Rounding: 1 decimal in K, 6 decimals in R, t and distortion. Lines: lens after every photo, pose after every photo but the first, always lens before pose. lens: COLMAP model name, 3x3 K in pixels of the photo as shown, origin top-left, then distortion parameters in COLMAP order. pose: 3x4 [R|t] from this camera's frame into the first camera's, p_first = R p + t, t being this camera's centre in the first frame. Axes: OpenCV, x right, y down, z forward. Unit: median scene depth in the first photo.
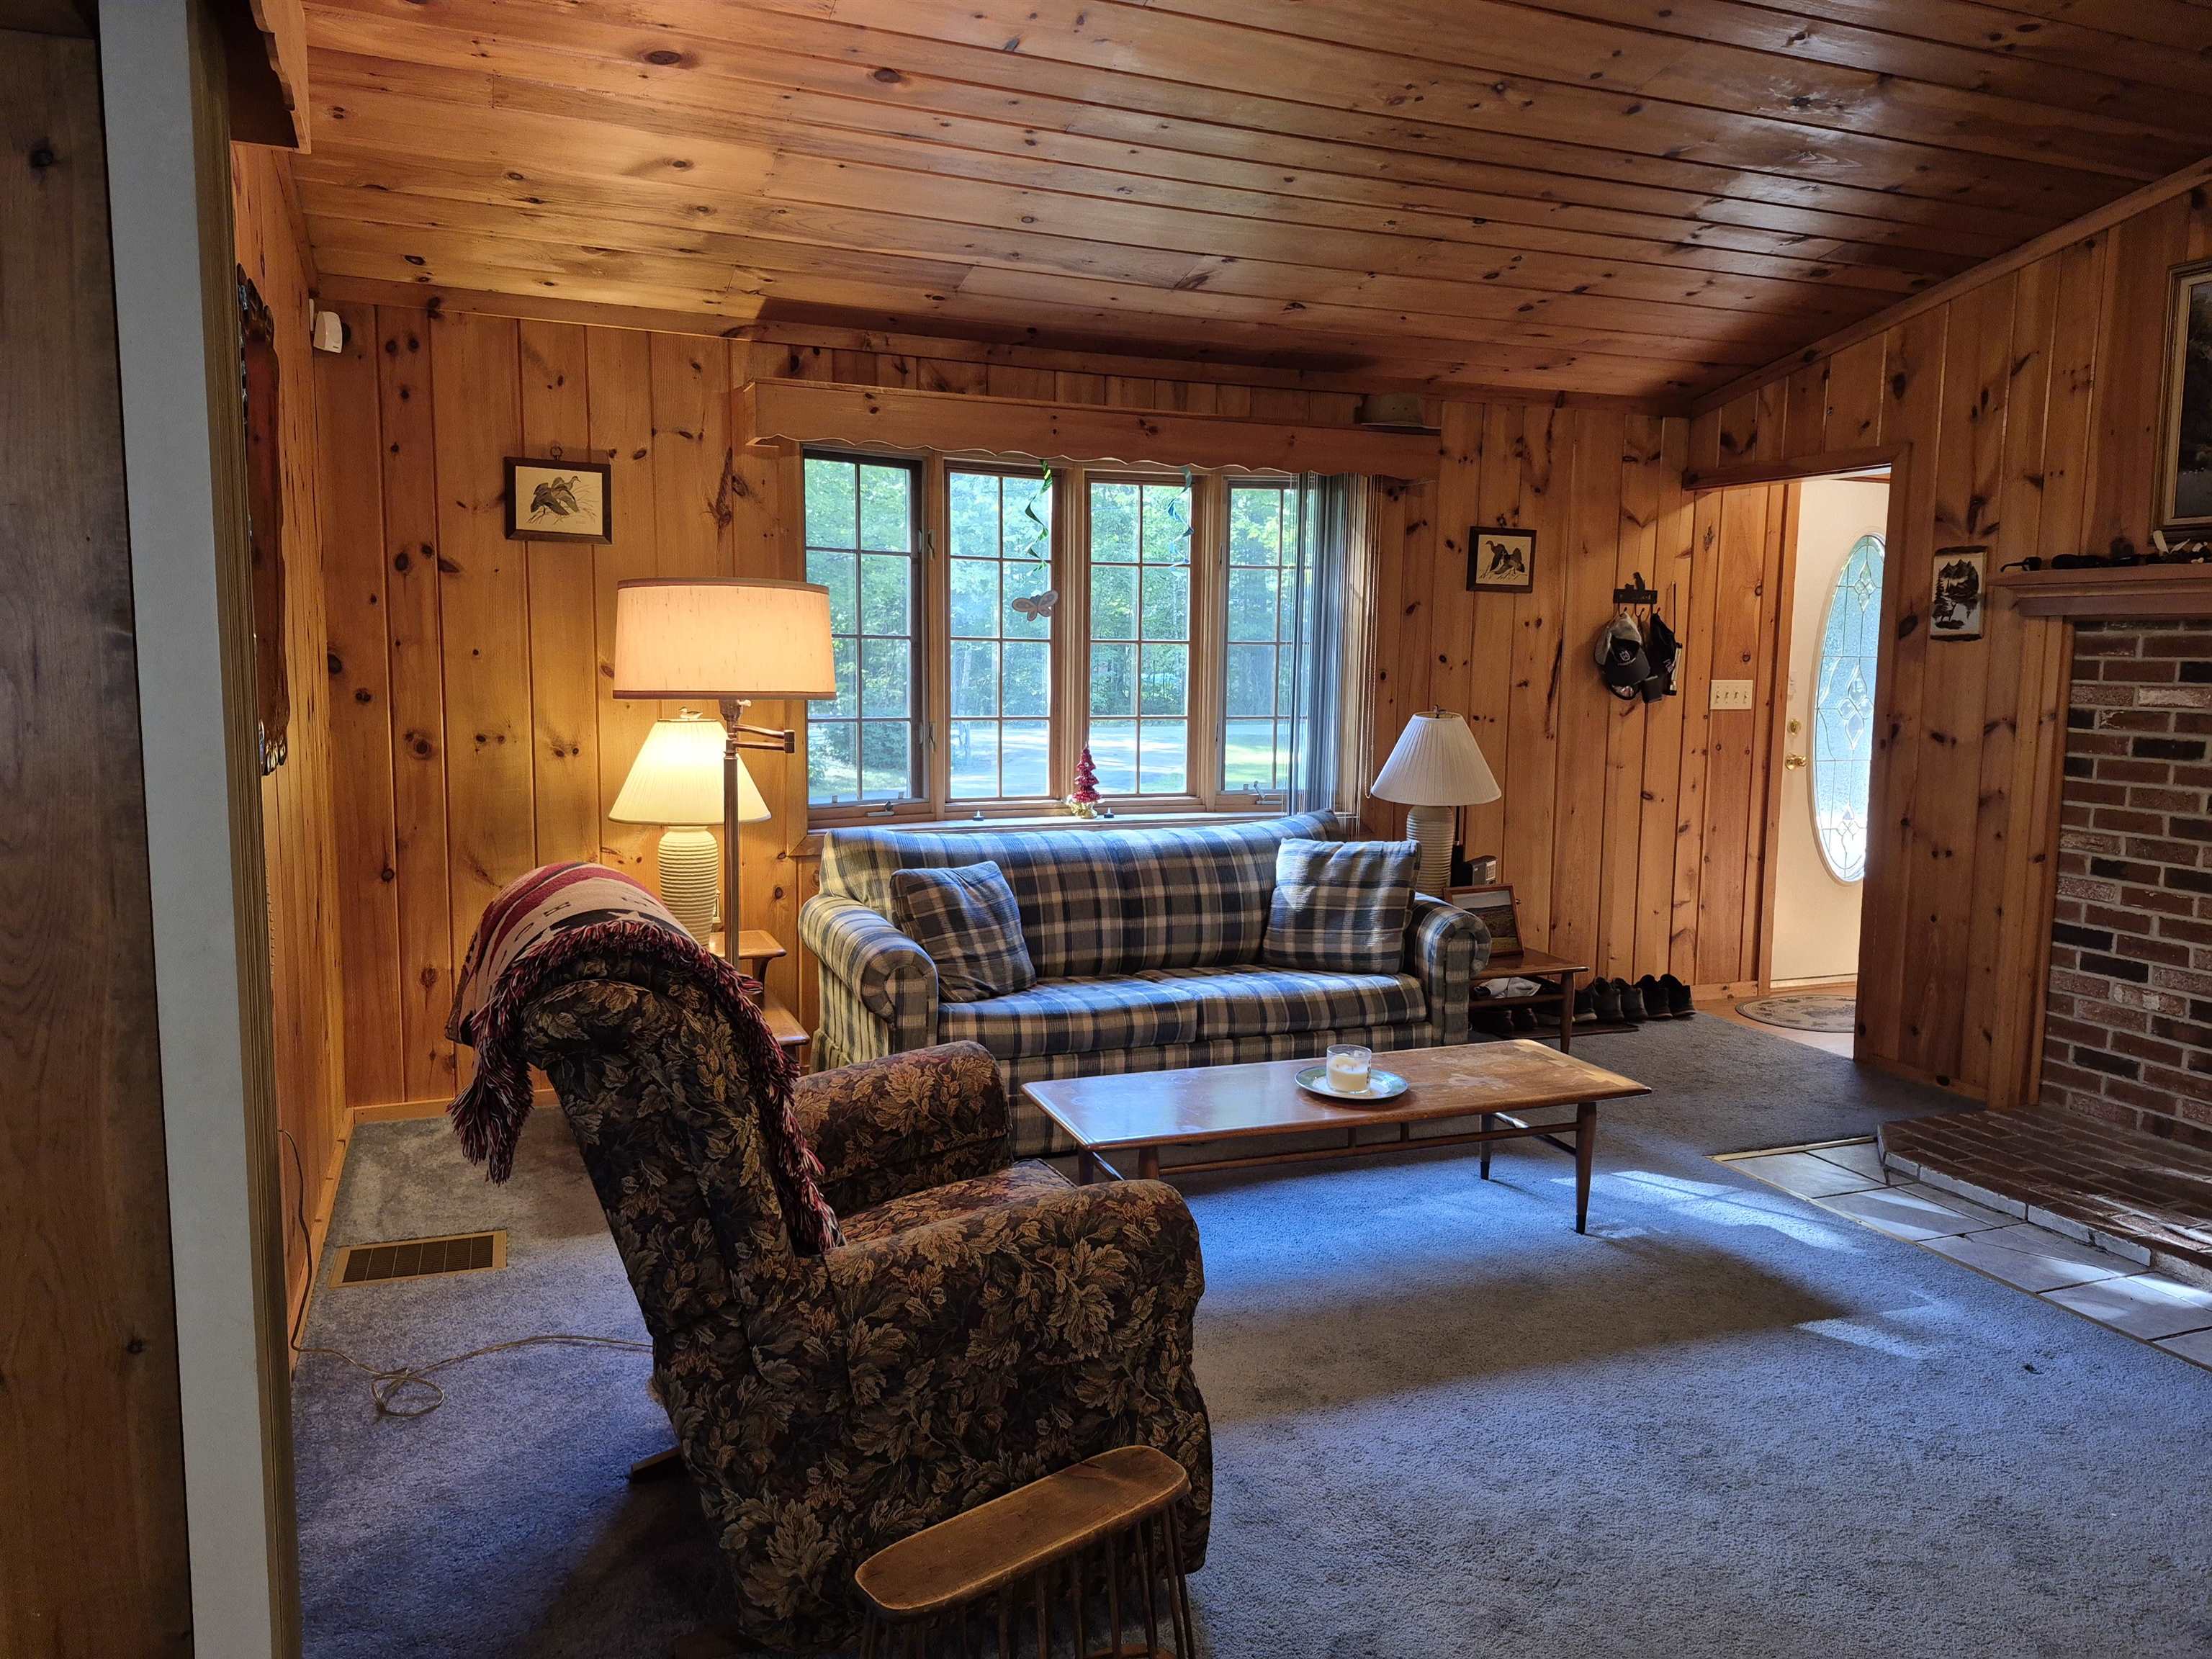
lens RADIAL K [[1529.7, 0, 1116.9], [0, 1529.7, 818.2], [0, 0, 1]] dist [0.128168, -0.148744]
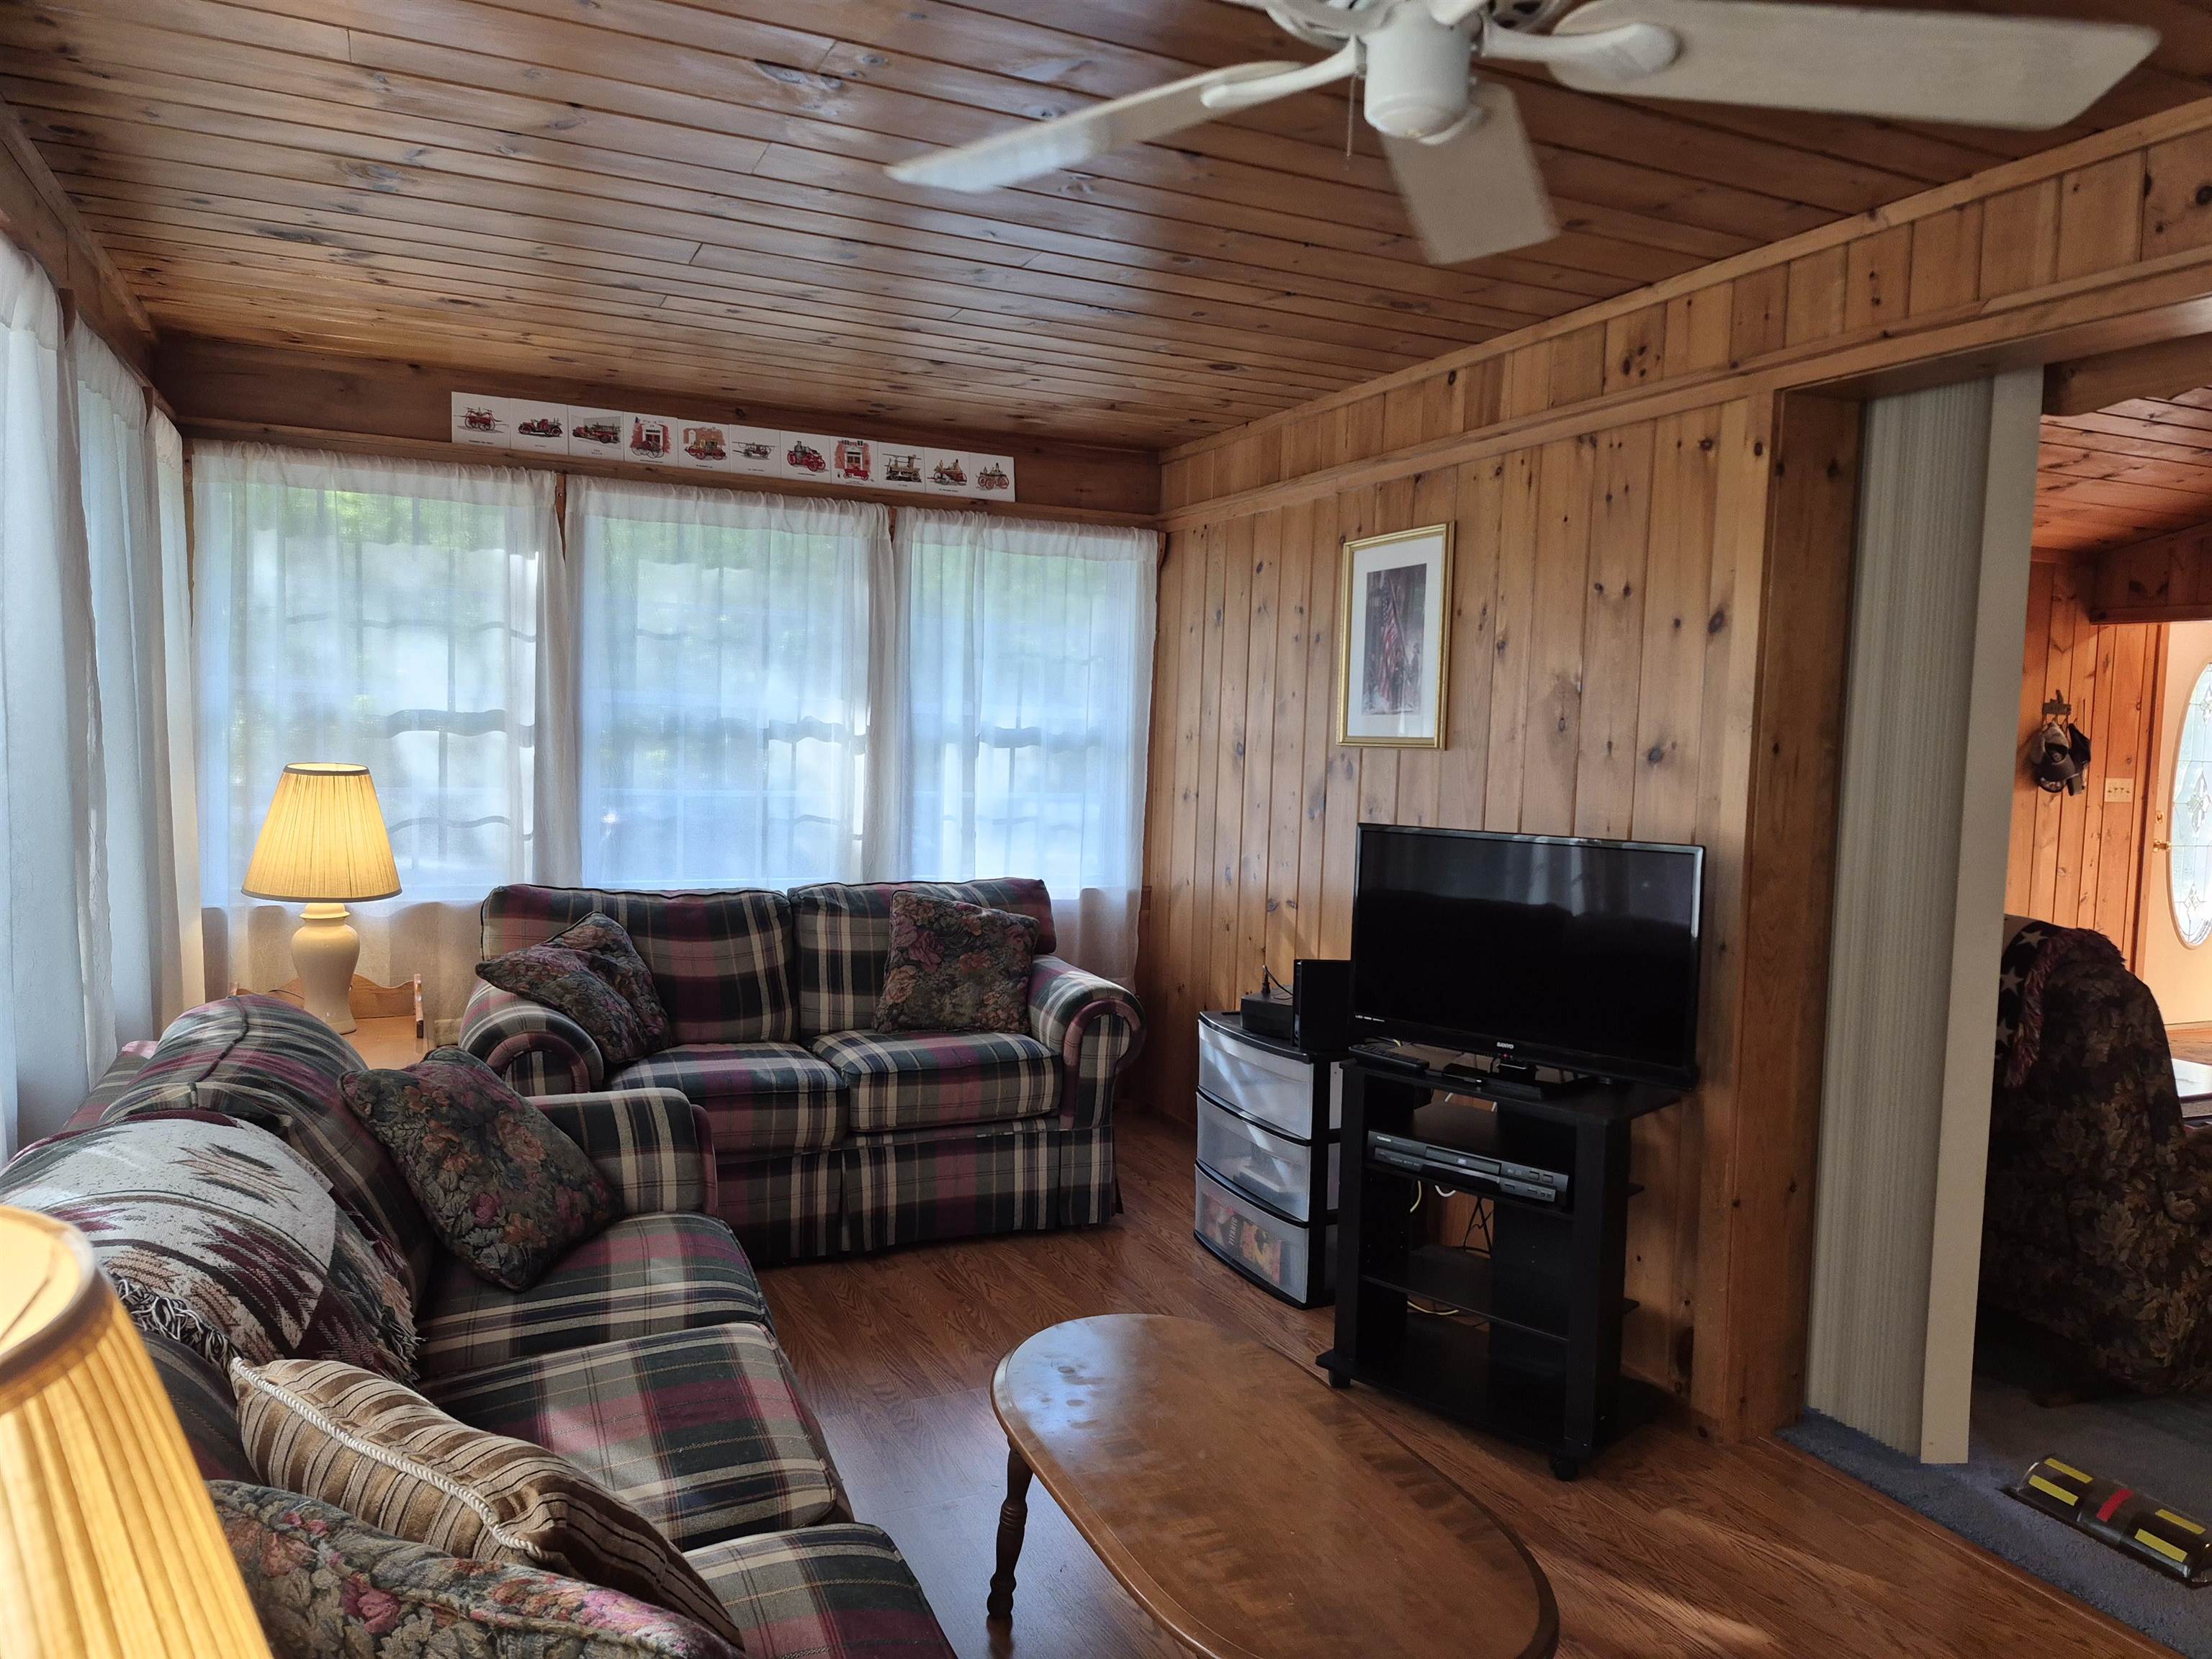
lens RADIAL K [[1529.7, 0, 1116.9], [0, 1529.7, 818.2], [0, 0, 1]] dist [0.128168, -0.148744]
pose [[0.998727, 0.012913, 0.048769, -0.587980], [-0.010330, 0.998549, -0.052849, 0.020956], [-0.049380, 0.052278, 0.997411, -0.246217]]
